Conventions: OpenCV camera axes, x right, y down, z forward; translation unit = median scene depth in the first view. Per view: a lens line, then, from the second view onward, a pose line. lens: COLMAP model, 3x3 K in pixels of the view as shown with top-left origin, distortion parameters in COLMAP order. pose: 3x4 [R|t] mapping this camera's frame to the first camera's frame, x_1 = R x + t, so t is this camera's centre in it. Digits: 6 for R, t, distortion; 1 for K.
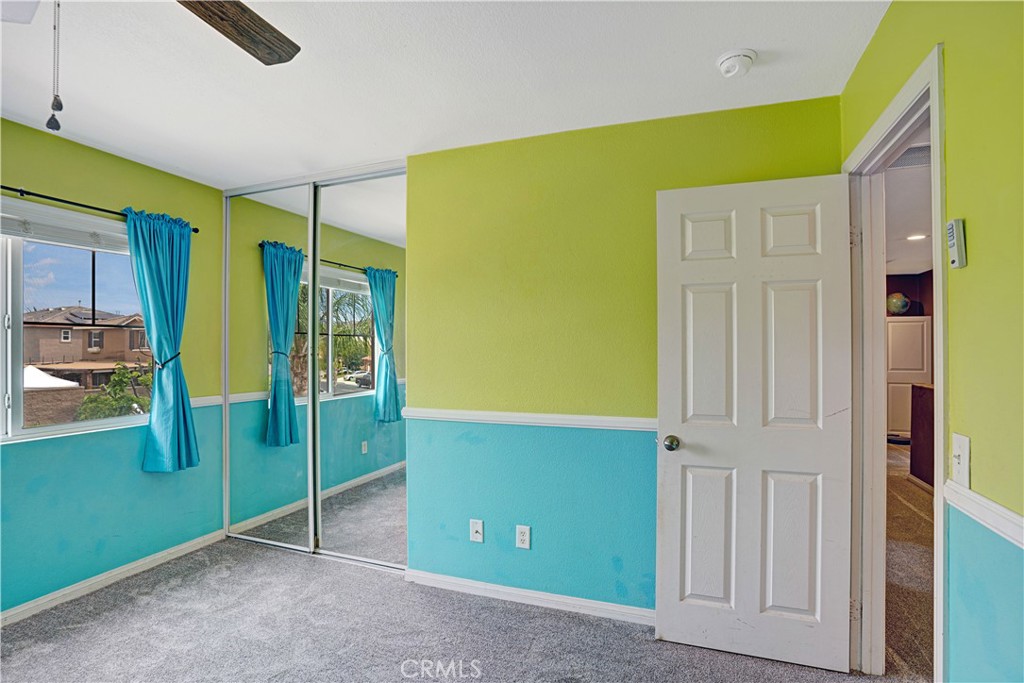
lens RADIAL K [[506.5, 0, 502.3], [0, 506.5, 344.3], [0, 0, 1]] dist [-0.024710, 0.000869]
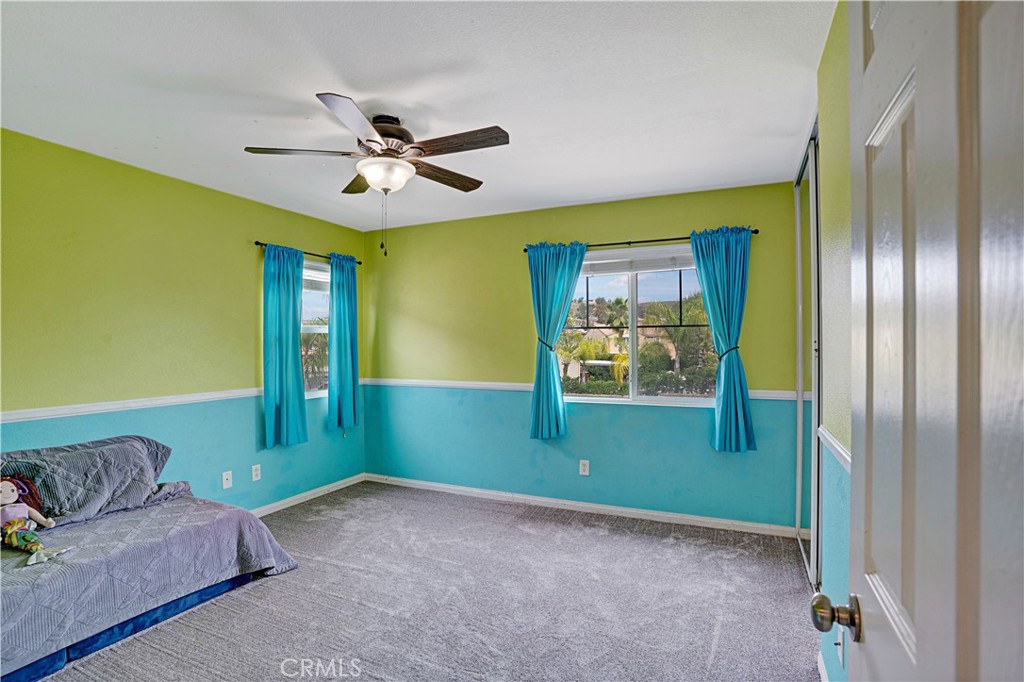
lens RADIAL K [[506.5, 0, 502.3], [0, 506.5, 343.8], [0, 0, 1]] dist [-0.024710, 0.000869]
pose [[-0.062239, 0.005815, -0.998044, 0.539534], [0.013722, 0.999893, 0.004971, -0.004024], [0.997967, -0.013386, -0.062312, 0.595452]]
